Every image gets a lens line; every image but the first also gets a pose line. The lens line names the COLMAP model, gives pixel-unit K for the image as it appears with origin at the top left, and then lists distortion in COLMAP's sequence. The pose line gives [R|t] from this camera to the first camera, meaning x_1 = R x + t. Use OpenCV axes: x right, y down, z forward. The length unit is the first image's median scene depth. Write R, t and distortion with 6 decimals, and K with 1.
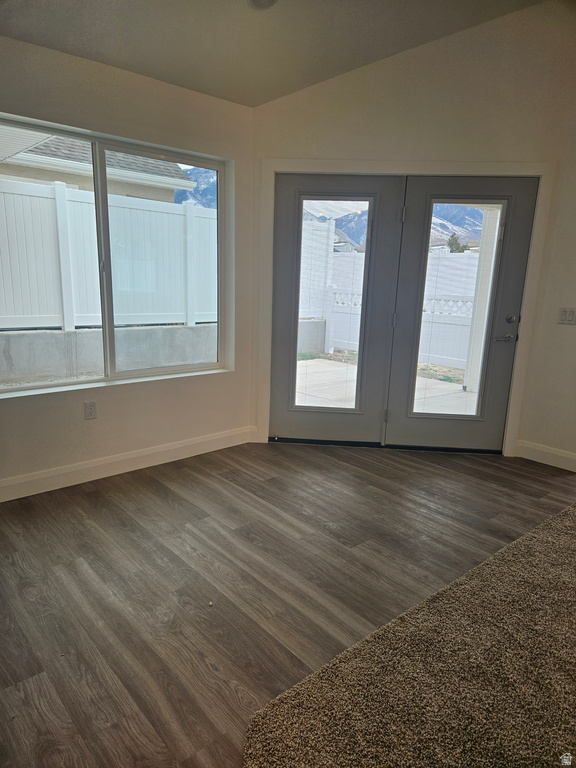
lens RADIAL K [[518.0, 0, 292.0], [0, 518.0, 385.7], [0, 0, 1]] dist [0.052275, -0.029073]
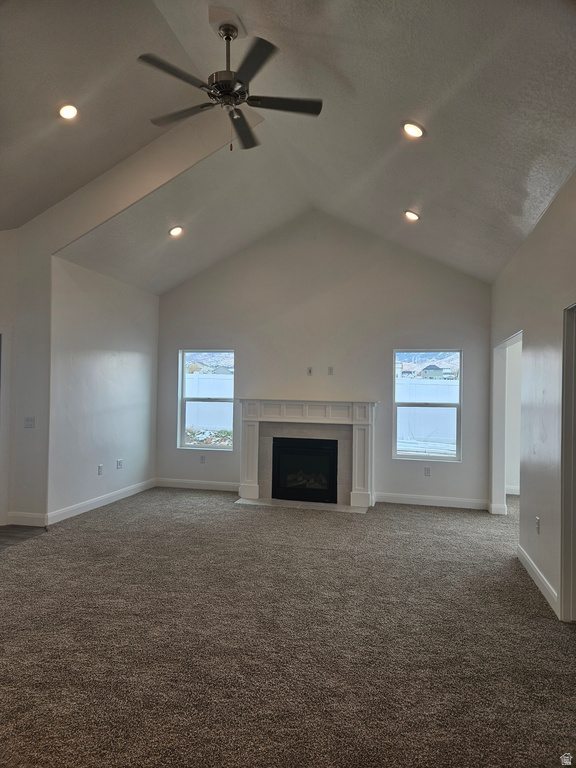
lens RADIAL K [[518.0, 0, 284.2], [0, 518.0, 380.2], [0, 0, 1]] dist [0.052275, -0.029073]
pose [[0.834507, -0.016807, 0.550741, 0.185085], [0.134407, 0.975550, -0.173888, 0.068153], [-0.534353, 0.219134, 0.816362, -0.400419]]
